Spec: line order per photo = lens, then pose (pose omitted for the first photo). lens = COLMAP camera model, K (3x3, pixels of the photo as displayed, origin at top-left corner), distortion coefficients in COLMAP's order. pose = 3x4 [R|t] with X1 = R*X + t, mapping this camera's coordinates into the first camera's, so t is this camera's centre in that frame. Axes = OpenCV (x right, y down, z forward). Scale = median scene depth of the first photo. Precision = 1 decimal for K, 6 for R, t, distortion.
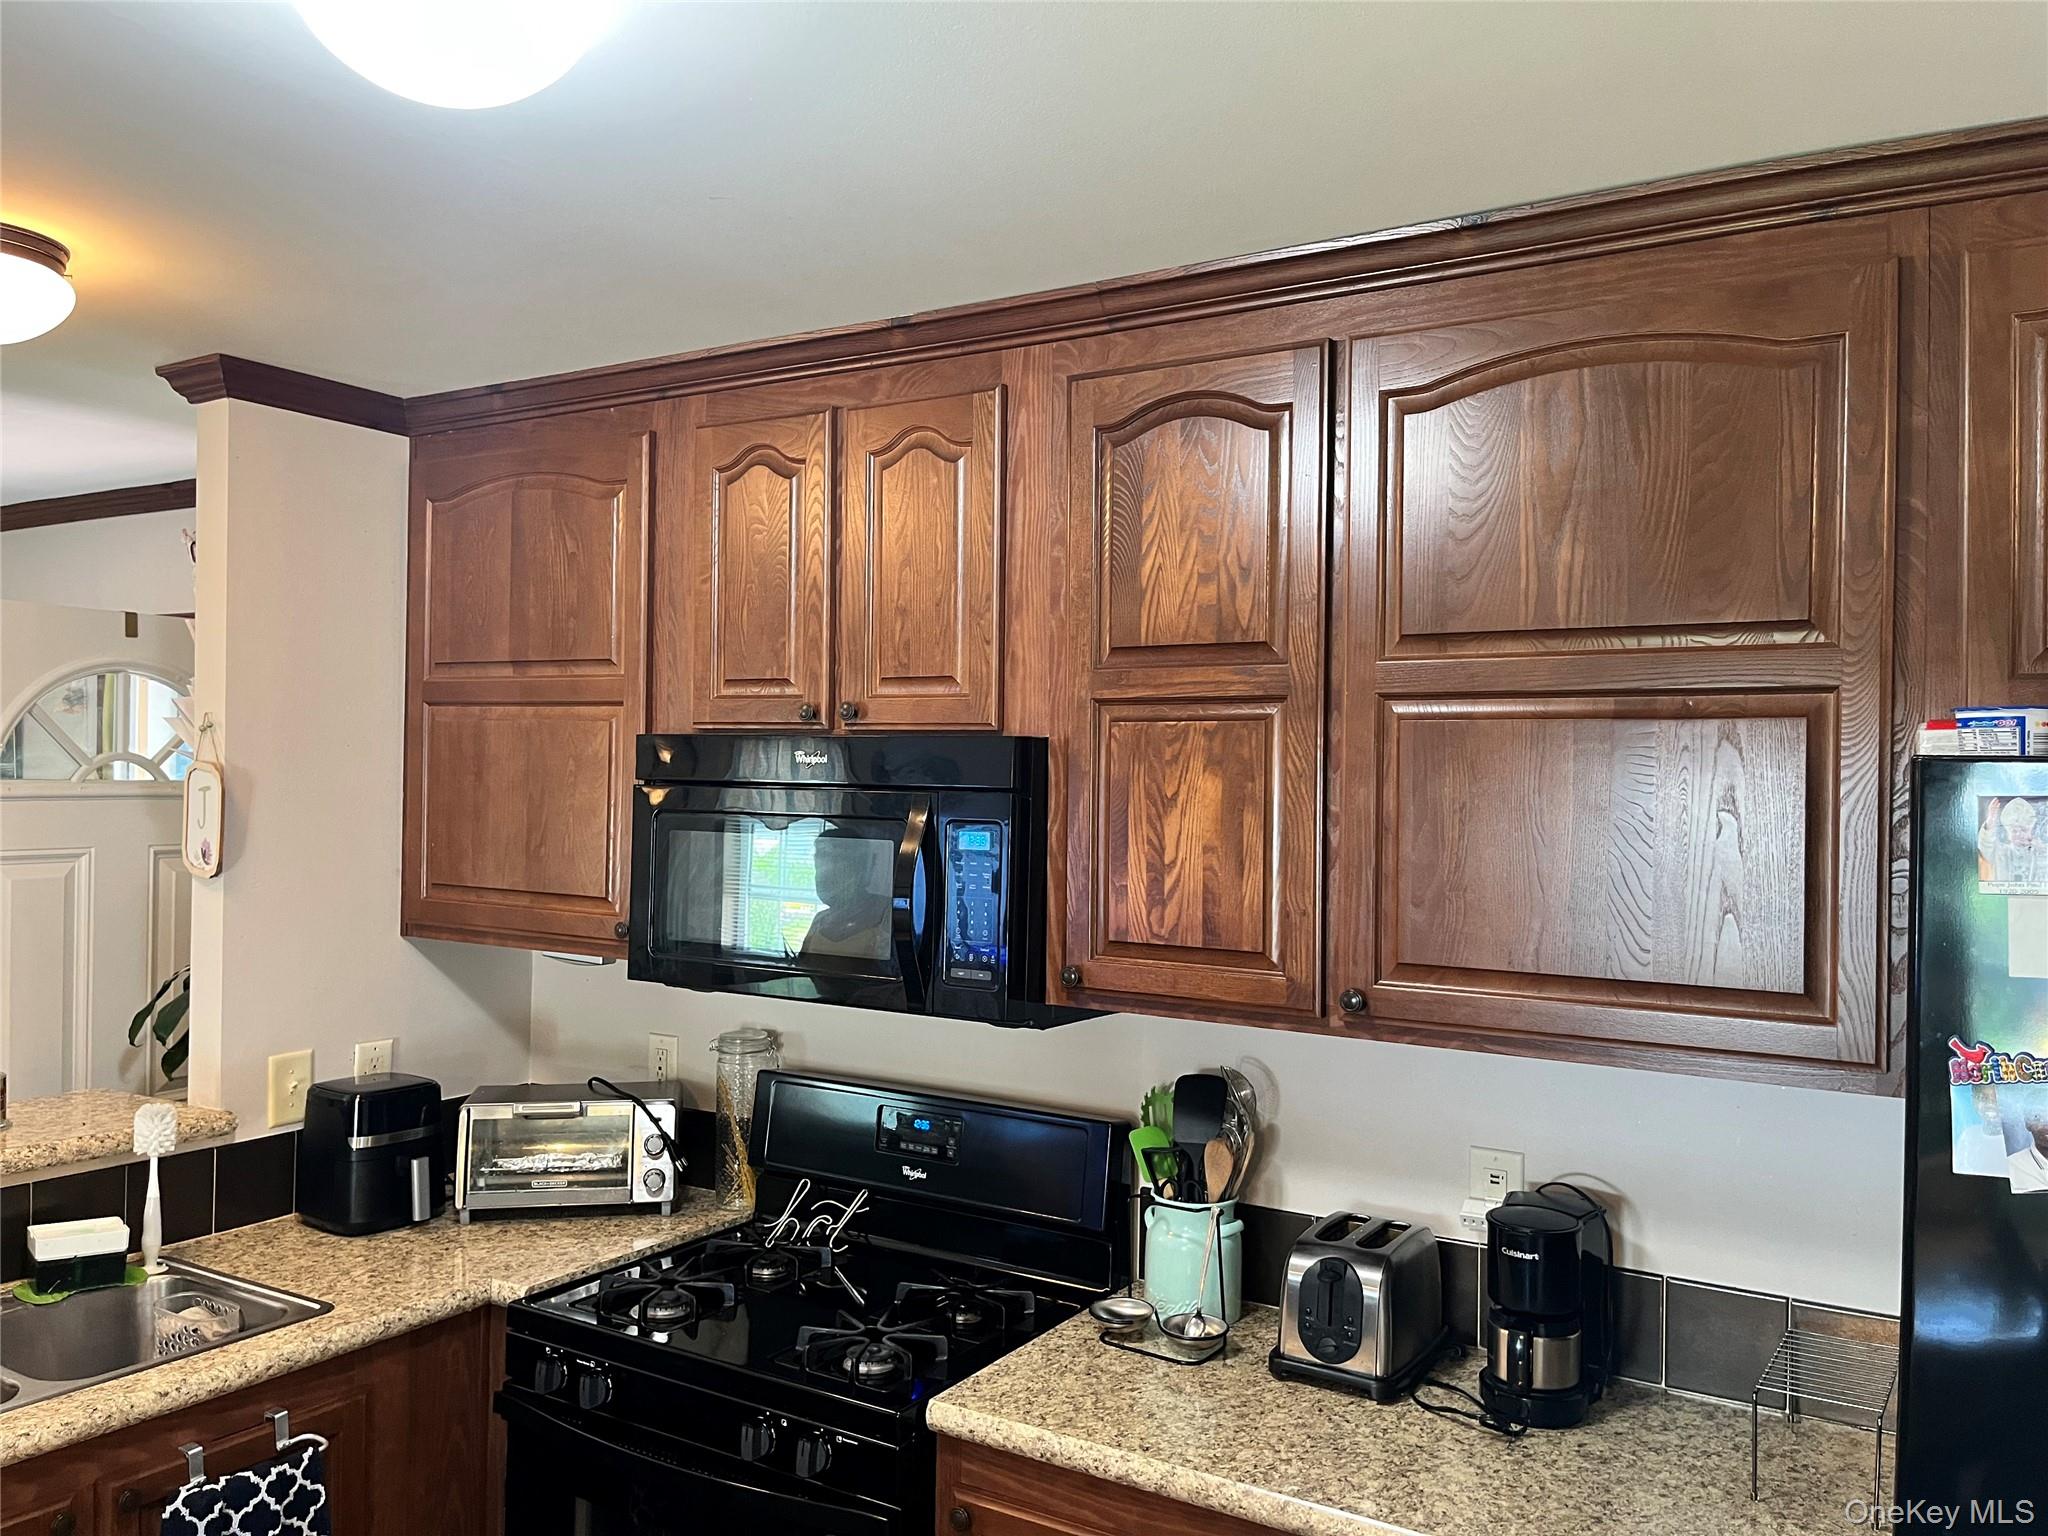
lens RADIAL K [[1577.6, 0, 1026.3], [0, 1577.6, 761.4], [0, 0, 1]] dist [0.036721, -0.032371]
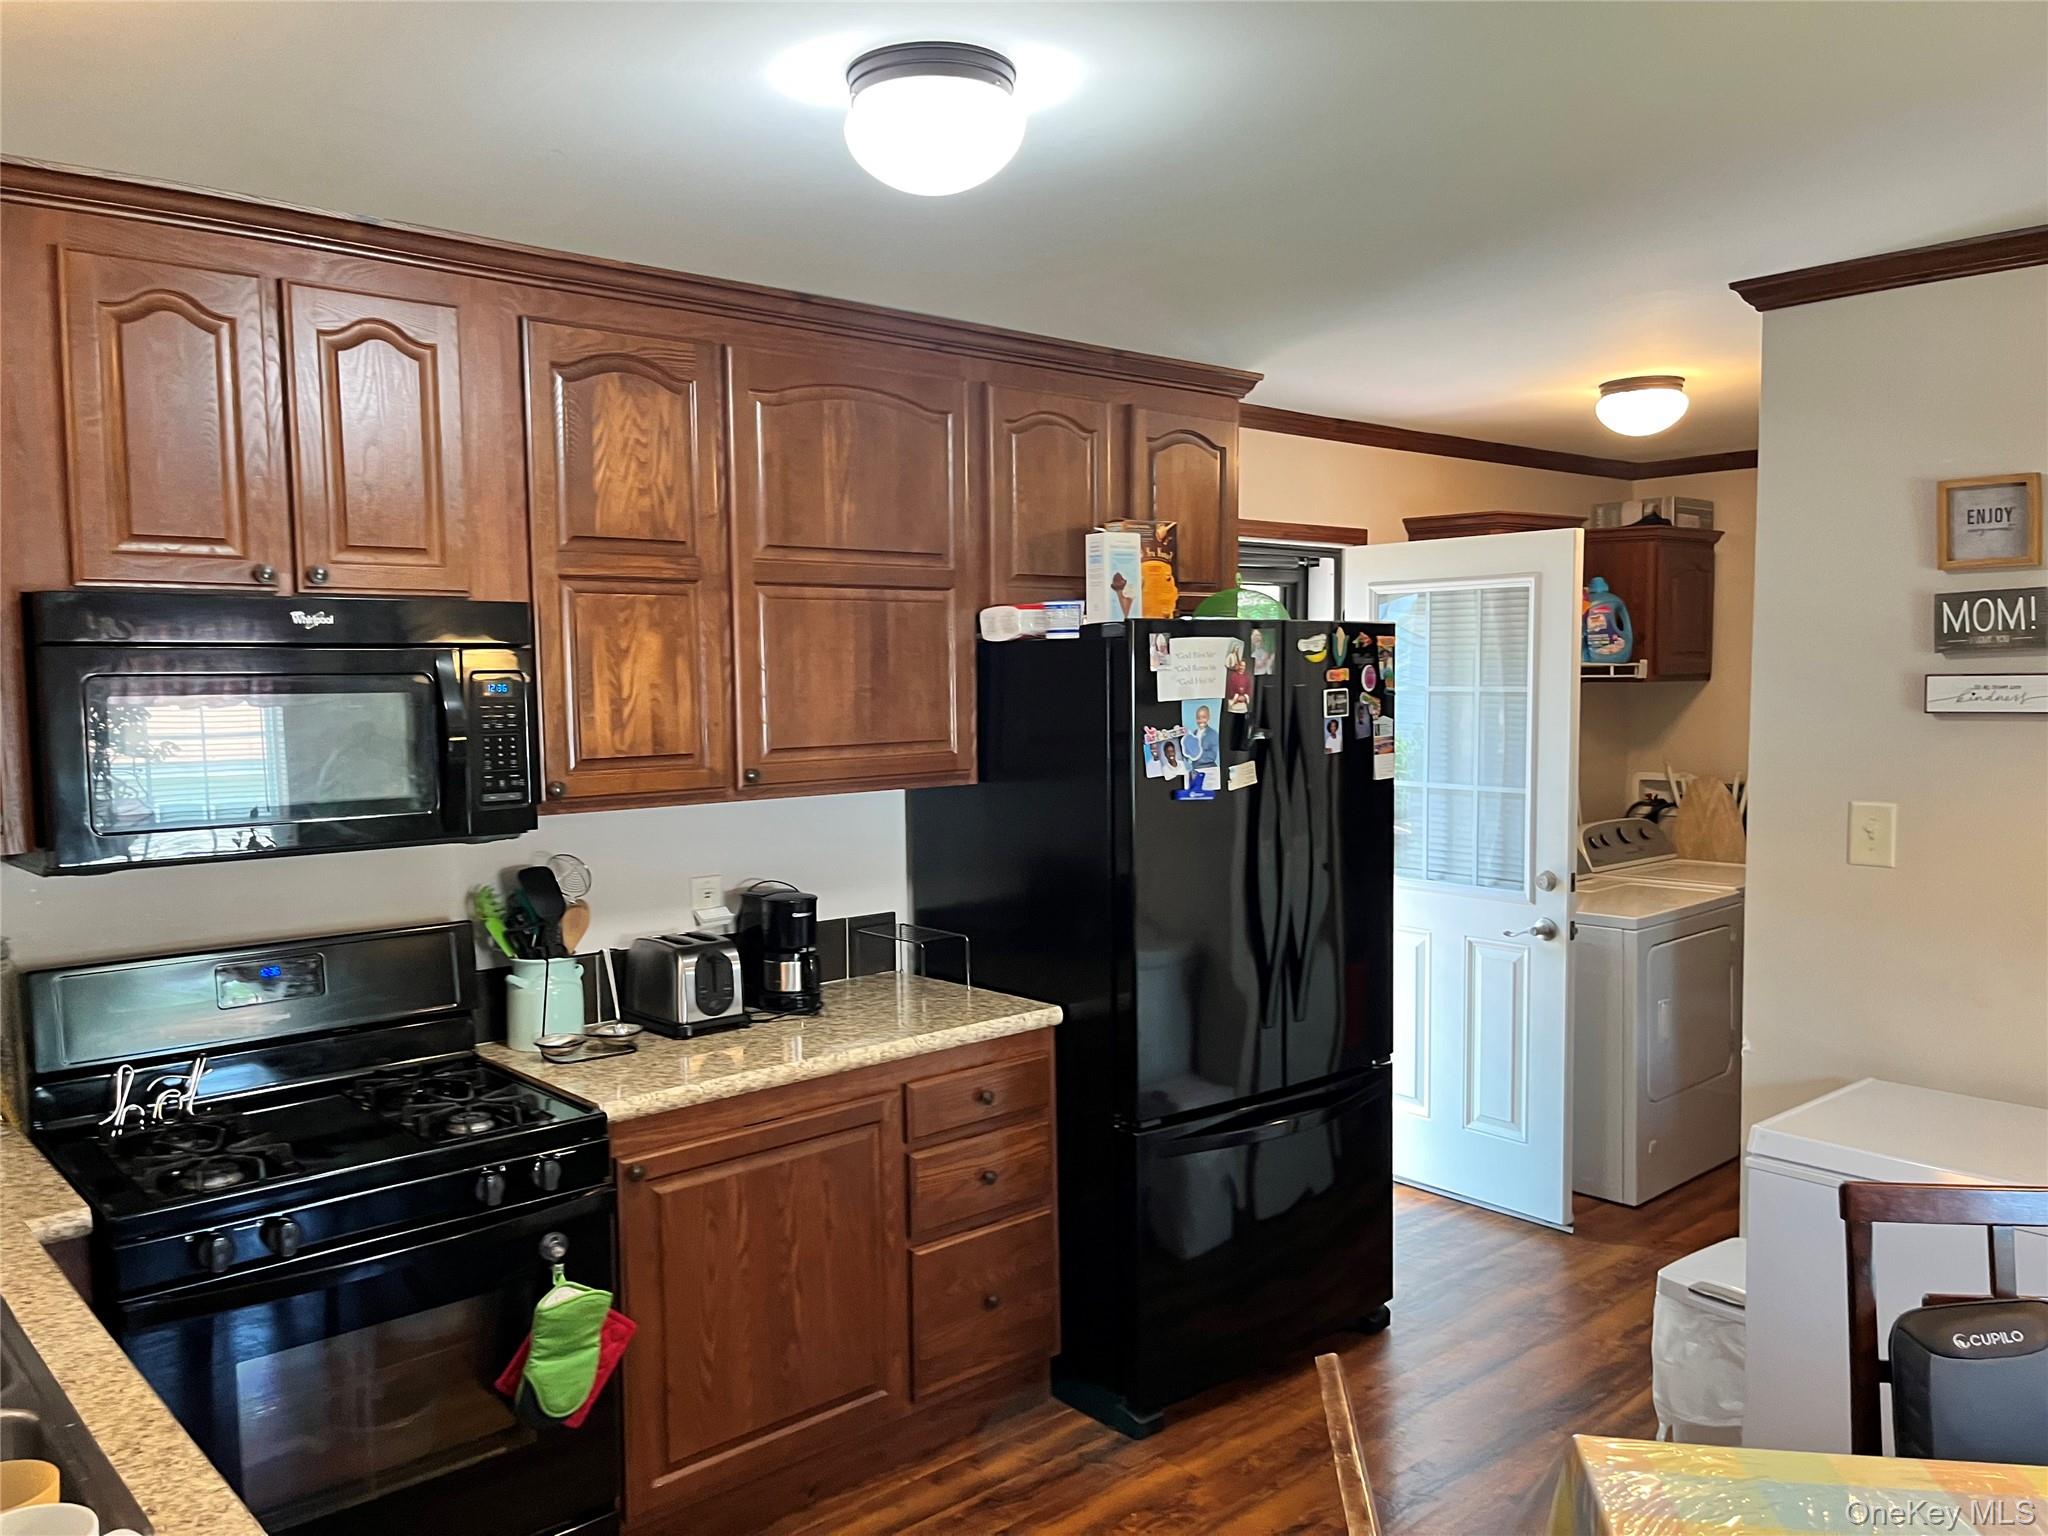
lens RADIAL K [[1577.6, 0, 1026.8], [0, 1577.6, 775.3], [0, 0, 1]] dist [0.036721, -0.032371]
pose [[0.278888, -0.080305, 0.956960, -1.140144], [0.012150, 0.996713, 0.080100, 0.025645], [-0.960247, -0.010712, 0.278947, 0.275564]]
